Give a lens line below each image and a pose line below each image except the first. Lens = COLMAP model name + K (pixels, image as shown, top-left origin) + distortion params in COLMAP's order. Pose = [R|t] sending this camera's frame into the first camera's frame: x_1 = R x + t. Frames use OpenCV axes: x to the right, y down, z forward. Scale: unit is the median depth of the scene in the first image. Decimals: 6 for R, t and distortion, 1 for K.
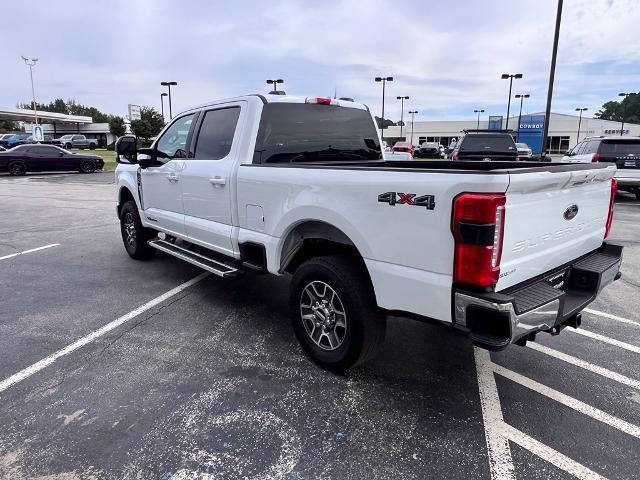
lens RADIAL K [[434.7, 0, 320.0], [0, 434.7, 240.0], [0, 0, 1]] dist [-0.003604, 0.001754]
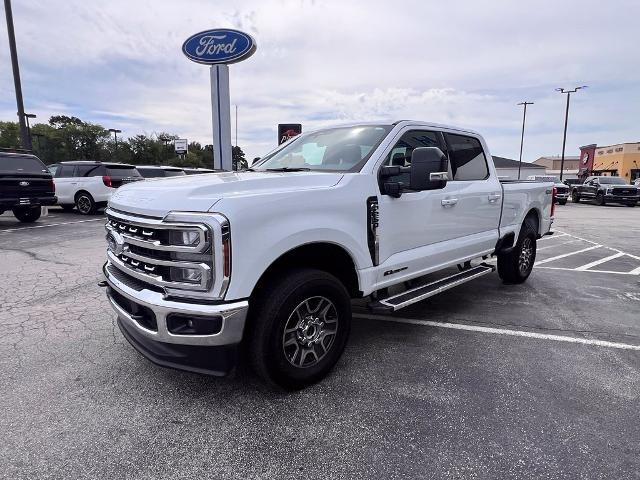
lens RADIAL K [[364.3, 0, 320.0], [0, 364.3, 240.0], [0, 0, 1]] dist [-0.002634, 0.001469]
pose [[-0.026948, -0.170181, 0.985044, -1.432944], [0.195910, 0.965394, 0.172146, -0.329708], [-0.980251, 0.197619, 0.007325, 1.690157]]
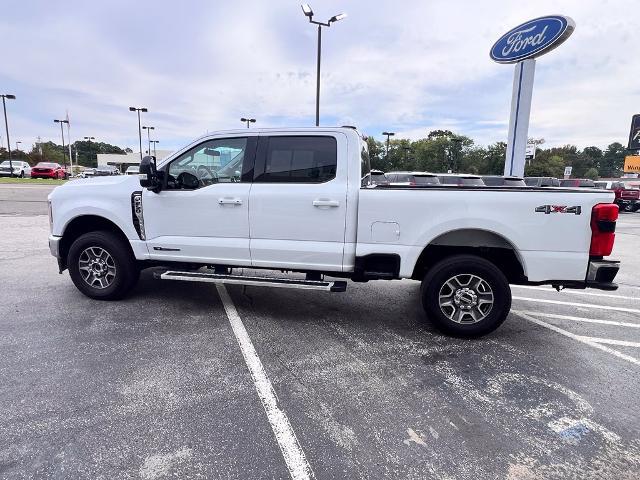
lens RADIAL K [[364.3, 0, 320.0], [0, 364.3, 240.0], [0, 0, 1]] dist [-0.002634, 0.001469]
pose [[0.787889, -0.087848, 0.609520, -0.908261], [0.106551, 0.994292, 0.005573, -0.056811], [-0.606530, 0.060554, 0.792751, 0.325986]]
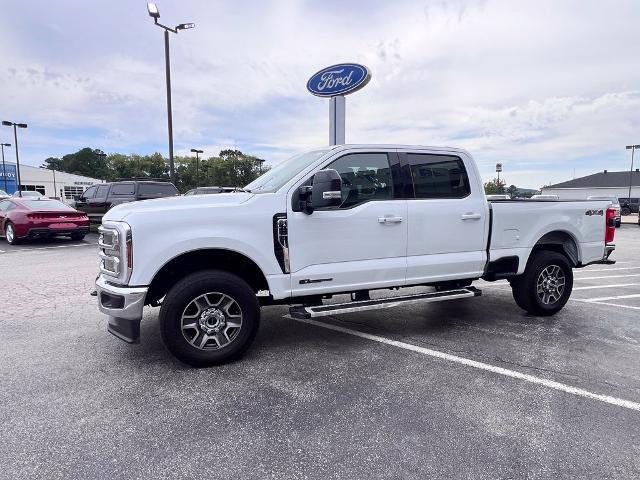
lens RADIAL K [[364.3, 0, 320.0], [0, 364.3, 240.0], [0, 0, 1]] dist [-0.002634, 0.001469]
pose [[0.333137, -0.106405, 0.936855, -1.474804], [0.191248, 0.980583, 0.043365, -0.217884], [-0.923279, 0.164725, 0.347019, 1.172632]]
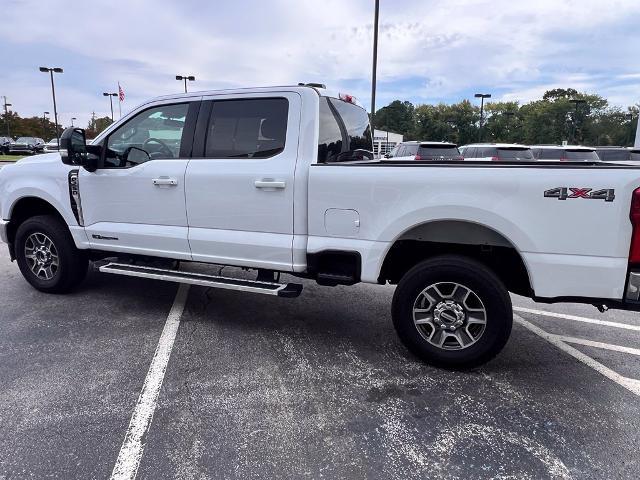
lens RADIAL K [[434.7, 0, 320.0], [0, 434.7, 240.0], [0, 0, 1]] dist [-0.003604, 0.001754]
pose [[0.887998, -0.083067, 0.452283, -0.606547], [0.085583, 0.996219, 0.014938, -0.033956], [-0.451814, 0.025443, 0.891749, 0.222000]]
